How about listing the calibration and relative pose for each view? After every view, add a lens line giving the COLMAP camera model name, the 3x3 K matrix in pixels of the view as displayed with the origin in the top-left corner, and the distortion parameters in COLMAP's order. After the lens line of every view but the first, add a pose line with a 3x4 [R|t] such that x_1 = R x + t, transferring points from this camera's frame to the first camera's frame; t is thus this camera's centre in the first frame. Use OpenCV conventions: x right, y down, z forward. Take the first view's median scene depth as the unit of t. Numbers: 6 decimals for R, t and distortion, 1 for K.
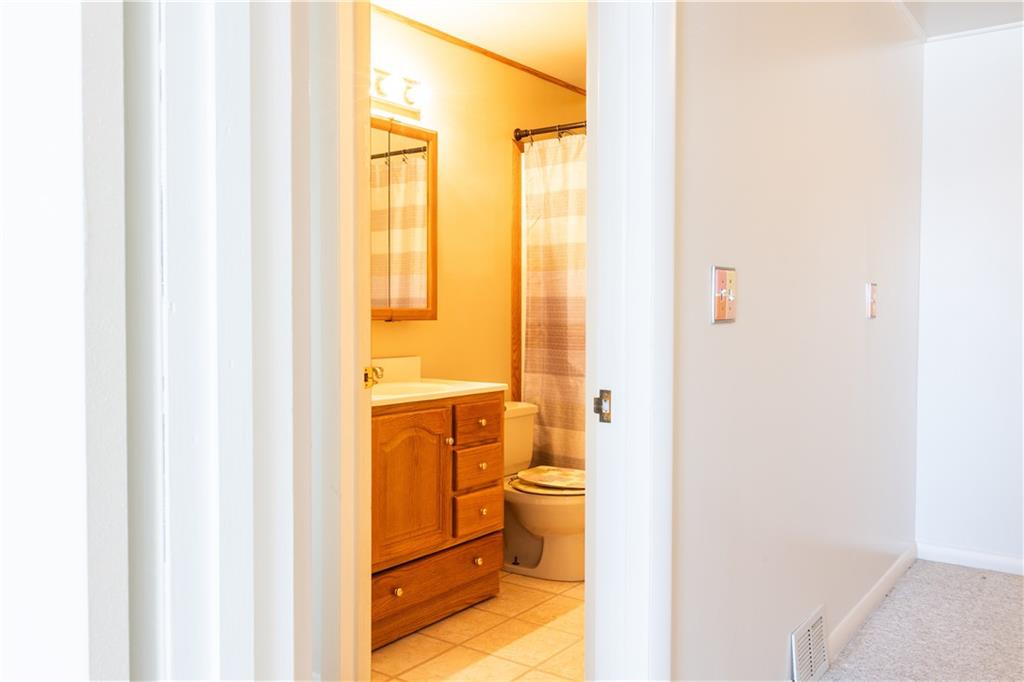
lens RADIAL K [[831.1, 0, 512.0], [0, 831.1, 341.0], [0, 0, 1]] dist [-0.007941, -0.002703]
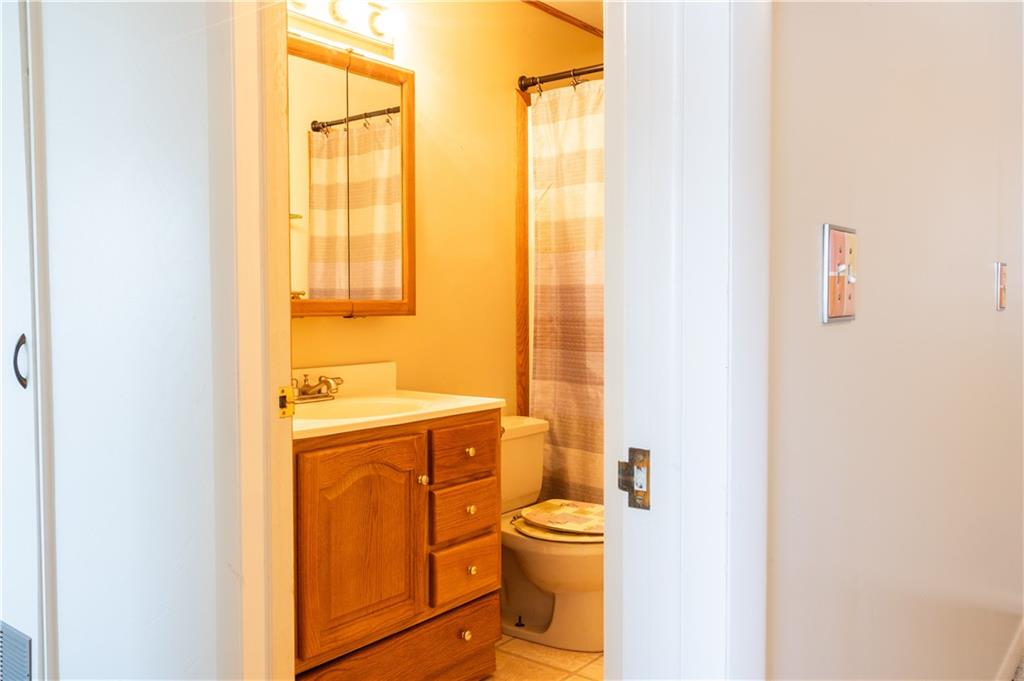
lens RADIAL K [[831.1, 0, 512.0], [0, 831.1, 340.5], [0, 0, 1]] dist [-0.007941, -0.002703]
pose [[0.999532, -0.004042, -0.030313, 0.023170], [0.004315, 0.999951, 0.008943, -0.008314], [0.030275, -0.009069, 0.999500, 0.229756]]
